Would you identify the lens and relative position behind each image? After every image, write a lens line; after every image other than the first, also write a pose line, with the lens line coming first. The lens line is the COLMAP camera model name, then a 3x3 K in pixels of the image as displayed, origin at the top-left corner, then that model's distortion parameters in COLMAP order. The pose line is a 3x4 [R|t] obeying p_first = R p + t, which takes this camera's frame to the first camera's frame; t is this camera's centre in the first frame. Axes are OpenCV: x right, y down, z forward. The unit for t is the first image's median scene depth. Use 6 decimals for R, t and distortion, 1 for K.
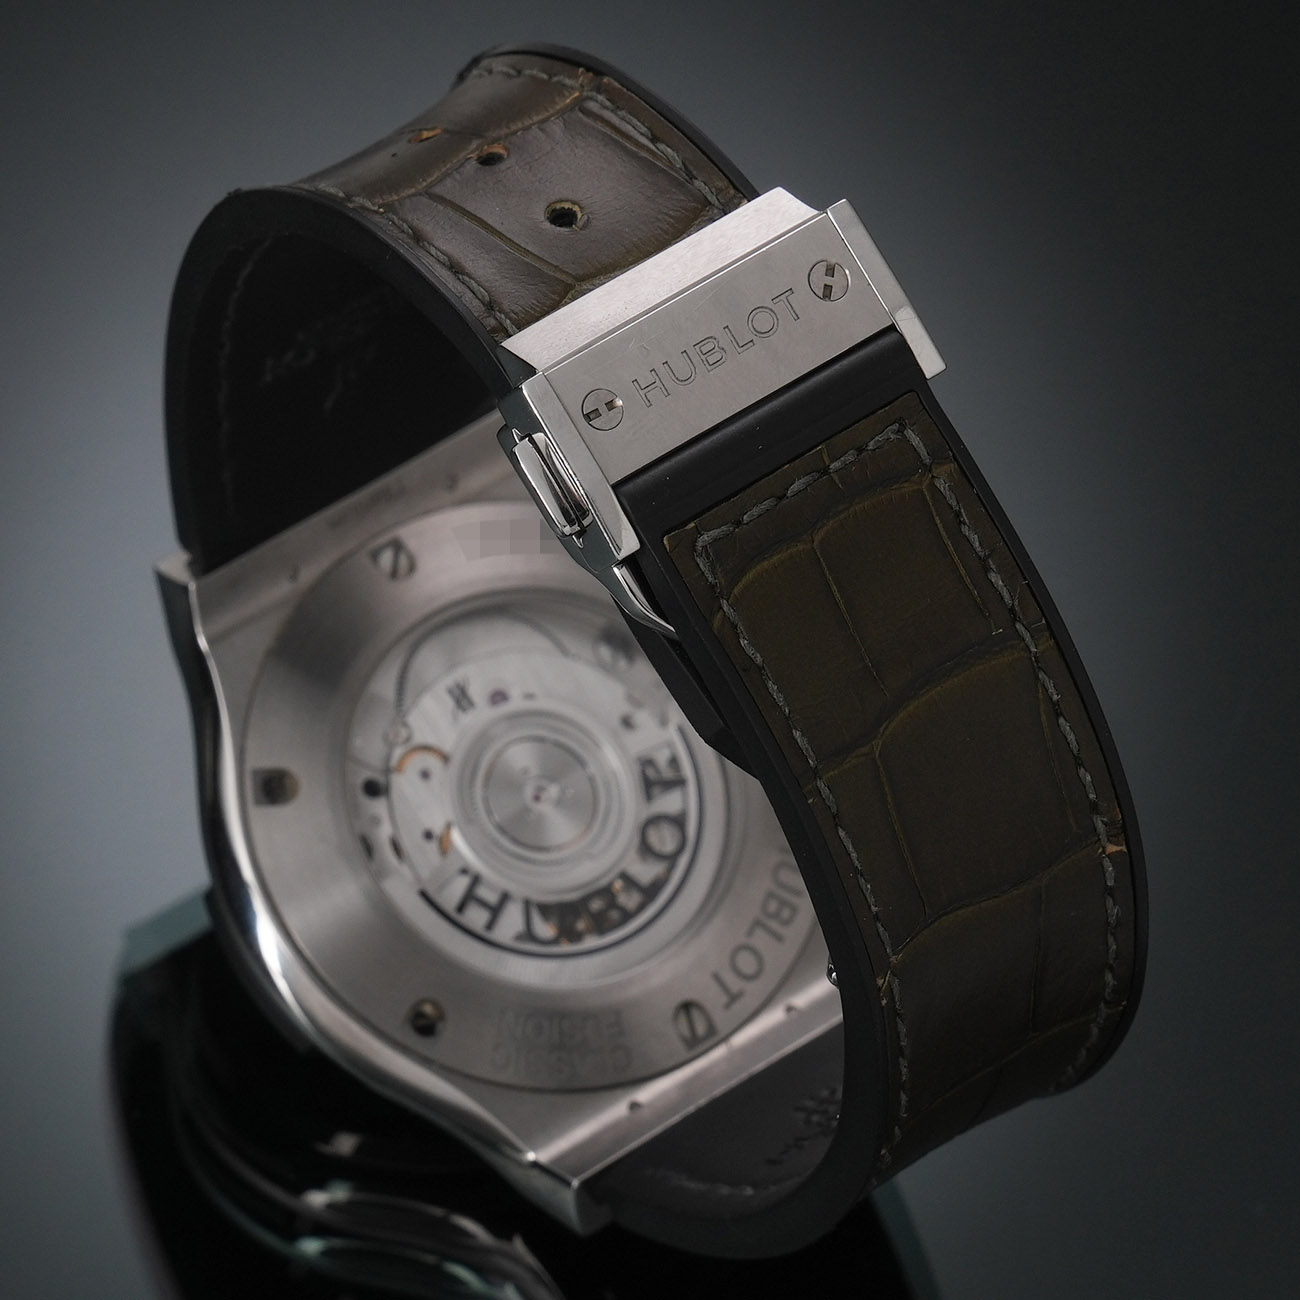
lens RADIAL K [[9383.3, 0, 650.0], [0, 9383.3, 650.0], [0, 0, 1]] dist [-0.364030, -26.709743]
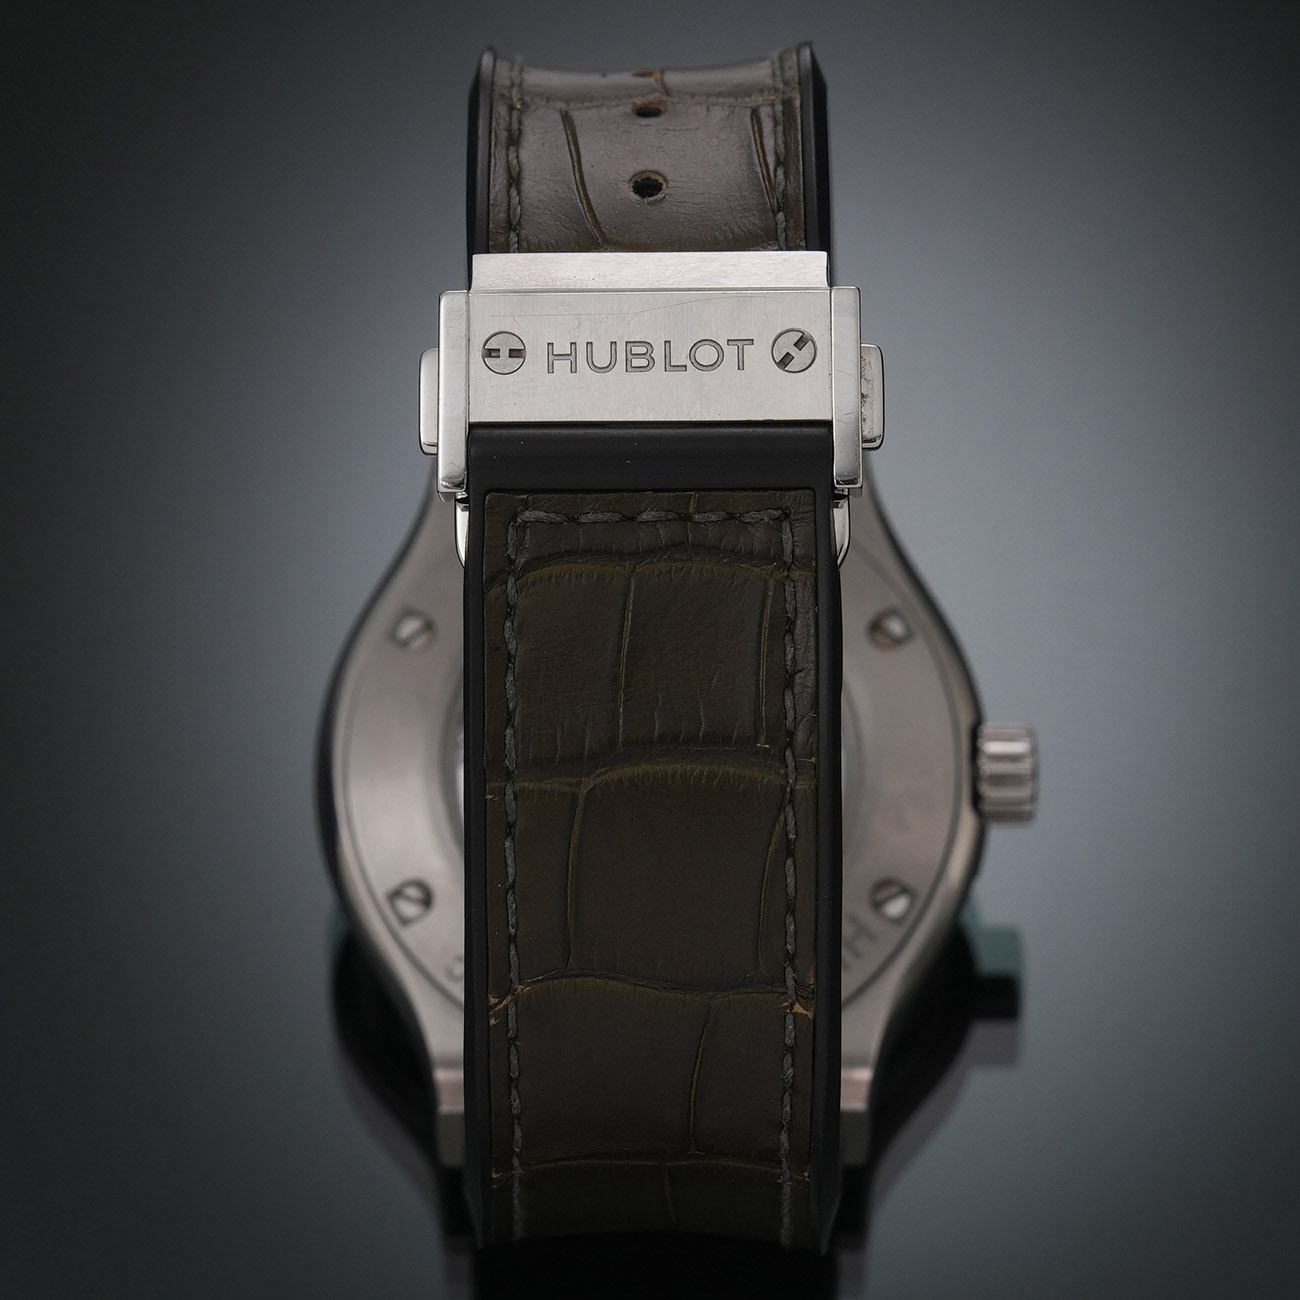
lens RADIAL K [[9383.3, 0, 650.0], [0, 9383.3, 650.0], [0, 0, 1]] dist [-0.364030, -26.709743]
pose [[0.762677, 0.446948, -0.467505, 0.479981], [-0.452111, 0.885300, 0.108808, -0.111617], [0.462514, 0.128379, 0.877268, 0.136828]]
